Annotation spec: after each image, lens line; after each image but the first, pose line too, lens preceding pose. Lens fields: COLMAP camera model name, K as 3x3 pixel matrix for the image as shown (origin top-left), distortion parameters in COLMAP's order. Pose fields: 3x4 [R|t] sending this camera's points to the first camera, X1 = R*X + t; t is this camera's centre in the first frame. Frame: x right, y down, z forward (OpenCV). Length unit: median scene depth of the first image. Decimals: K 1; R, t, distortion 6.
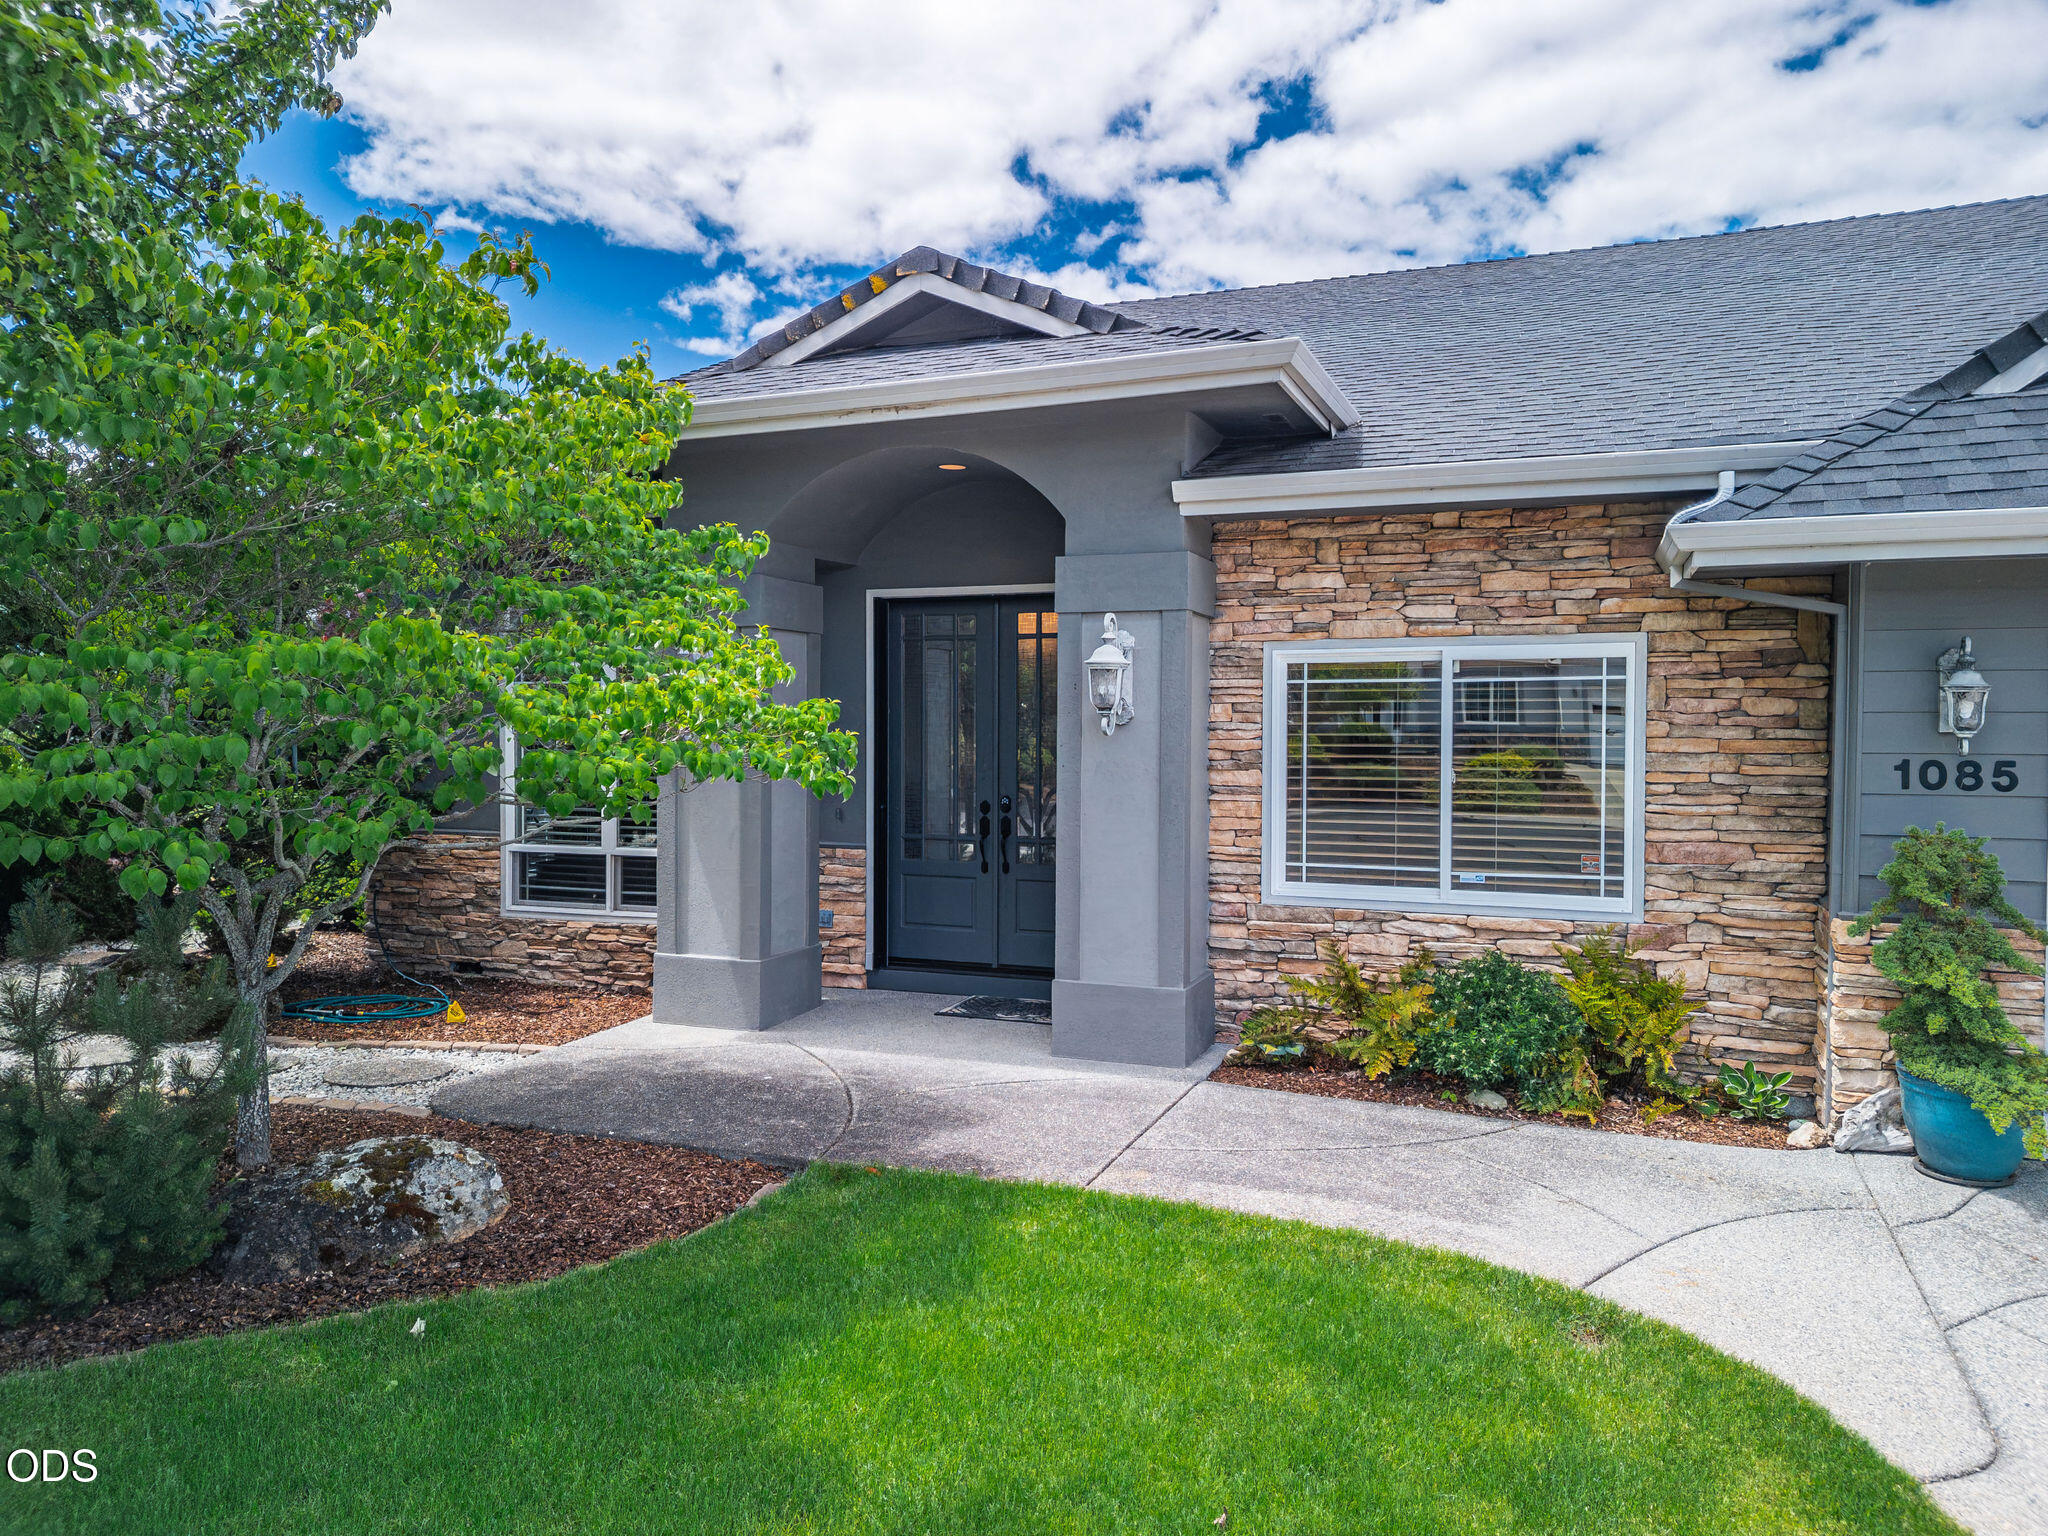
lens RADIAL K [[1404.5, 0, 1025.8], [0, 1404.5, 758.7], [0, 0, 1]] dist [0.100129, -0.111083]
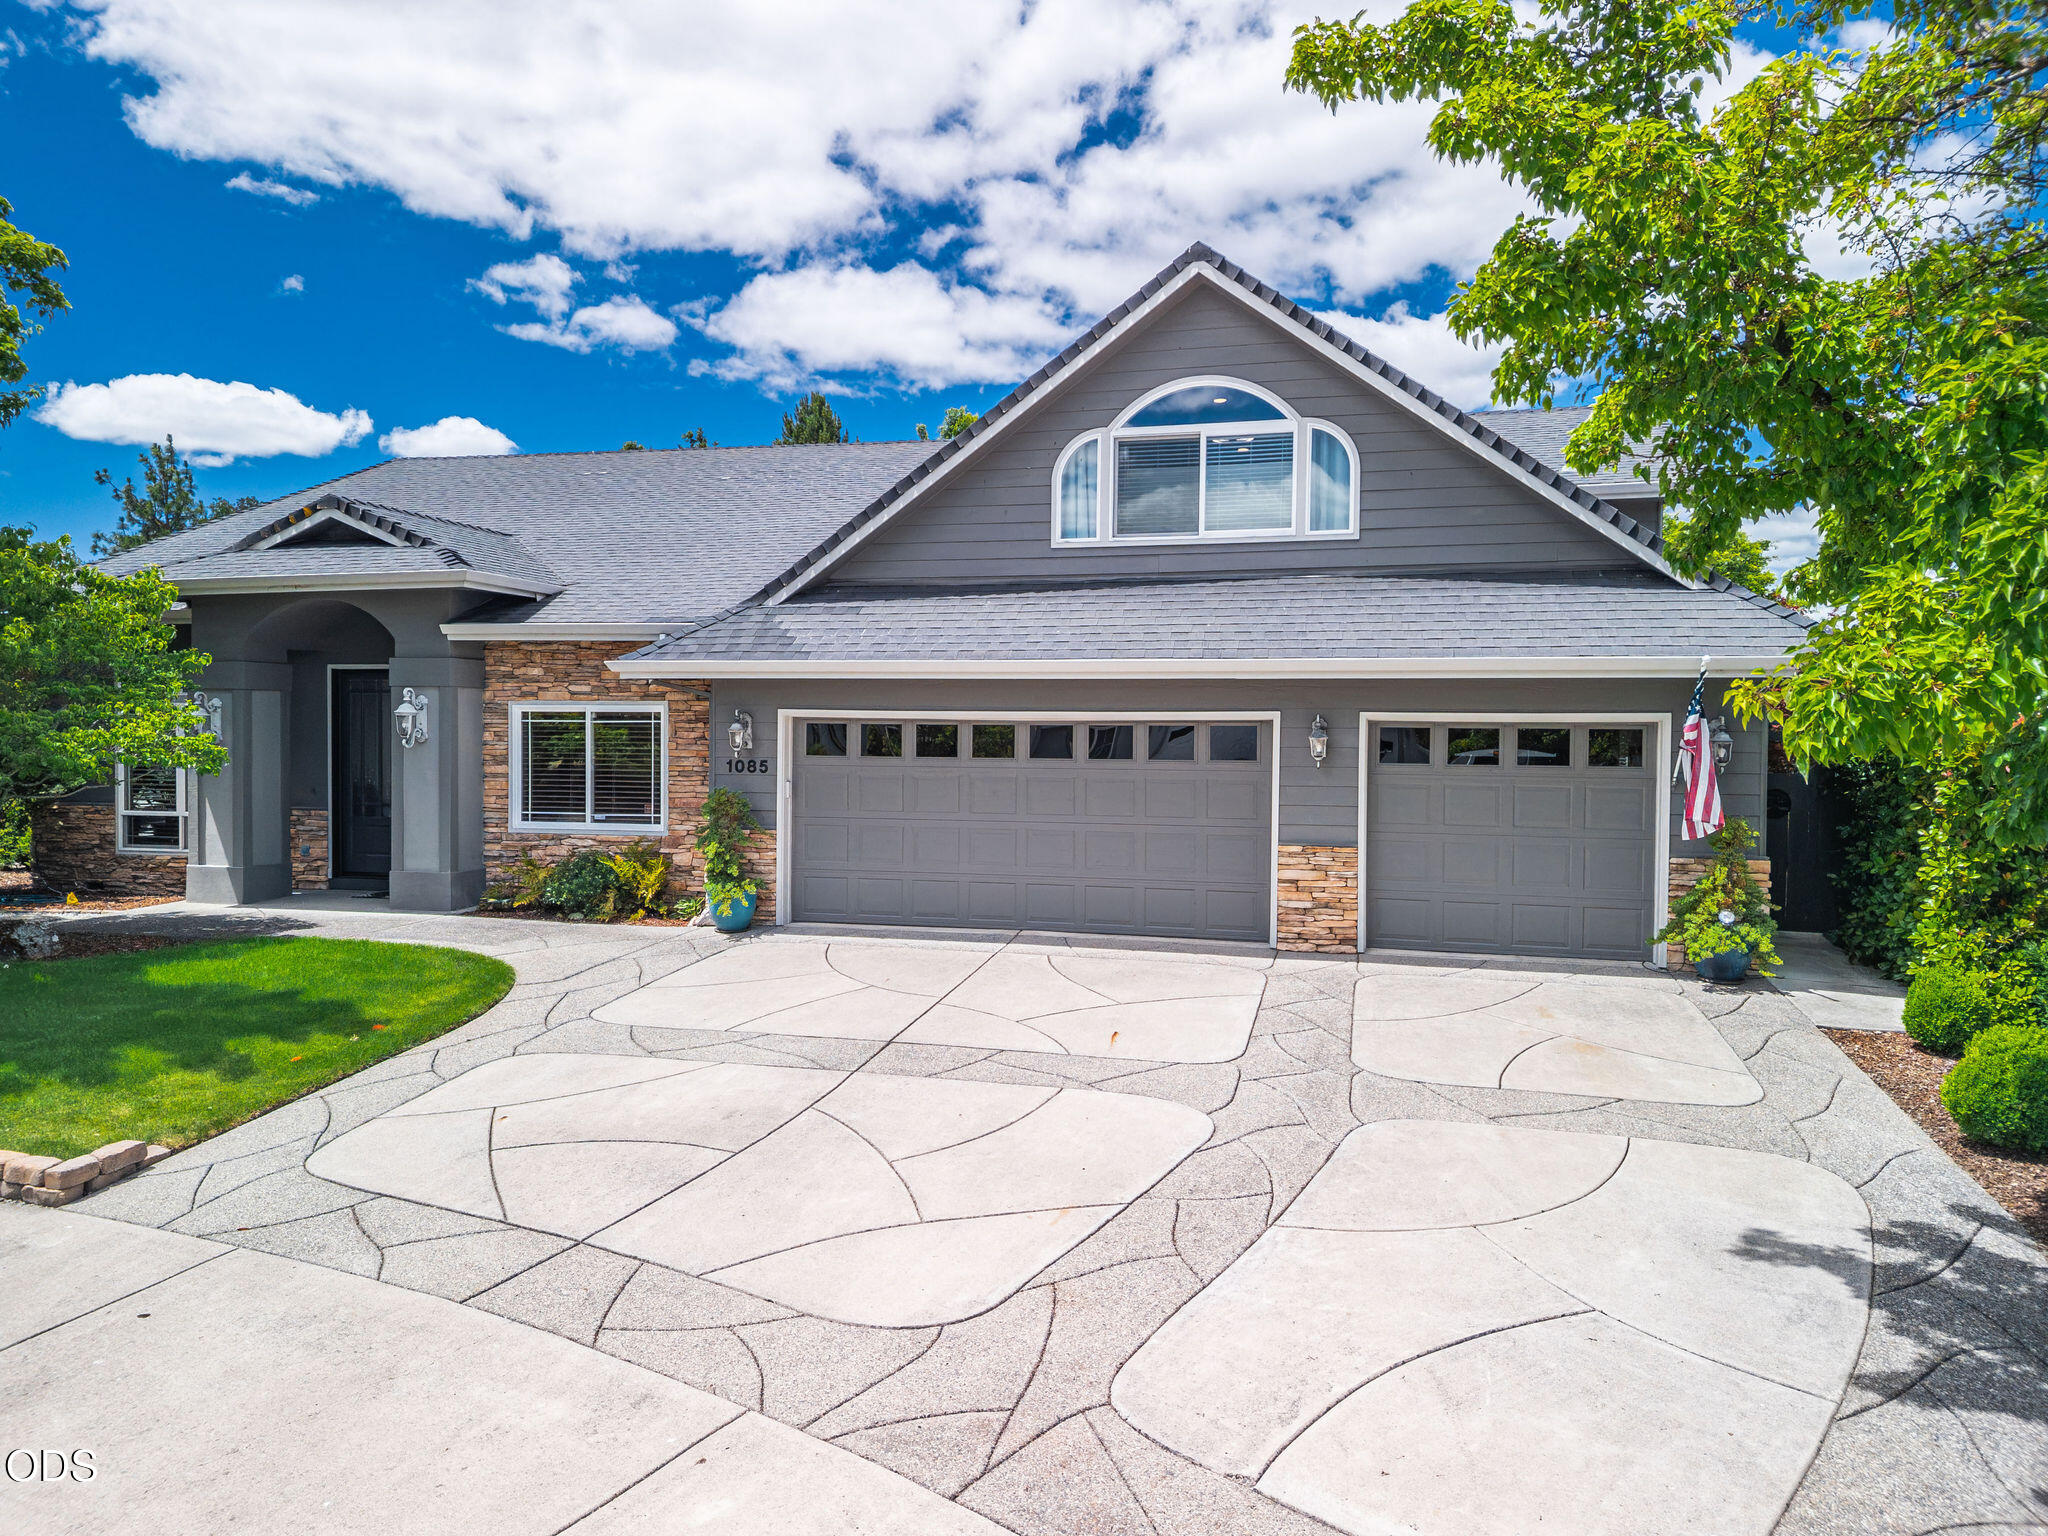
lens RADIAL K [[1404.5, 0, 1025.8], [0, 1404.5, 758.7], [0, 0, 1]] dist [0.100129, -0.111083]
pose [[0.991687, -0.001825, 0.128658, 0.685397], [0.001490, 0.999995, 0.002698, -0.005883], [-0.128662, -0.002484, 0.991685, -1.169392]]
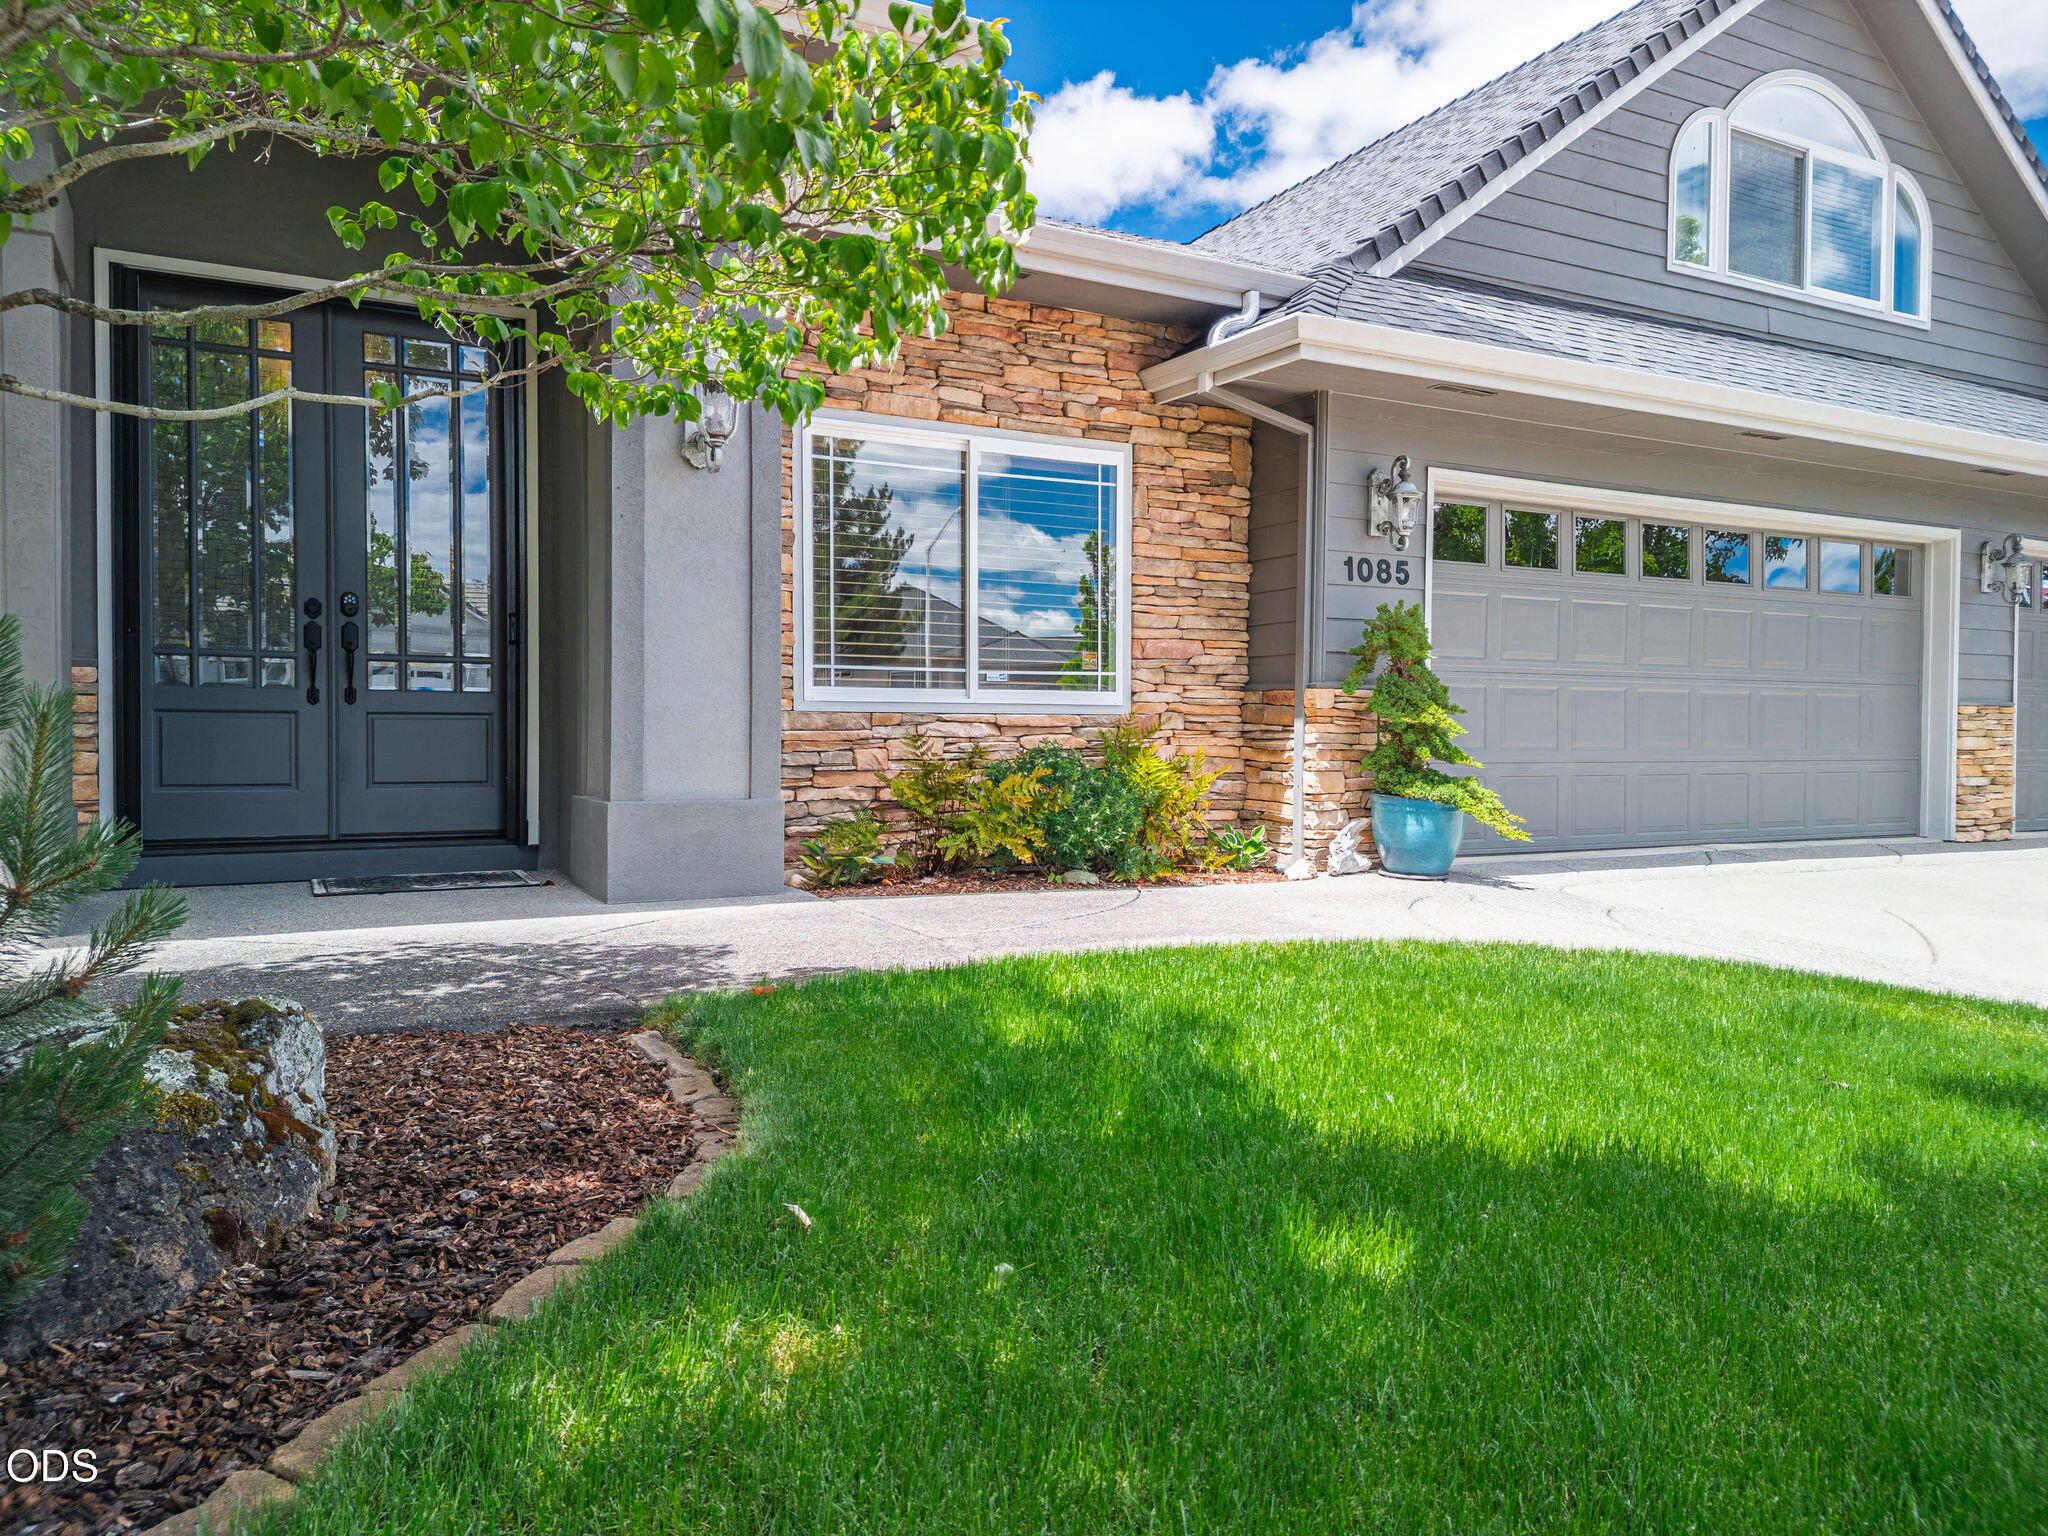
lens RADIAL K [[1404.5, 0, 1025.8], [0, 1404.5, 758.7], [0, 0, 1]] dist [0.100129, -0.111083]
pose [[0.650398, -0.016399, 0.759416, -0.426451], [0.014941, 0.999850, 0.008795, 0.136817], [-0.759446, 0.005626, 0.650546, 0.360305]]
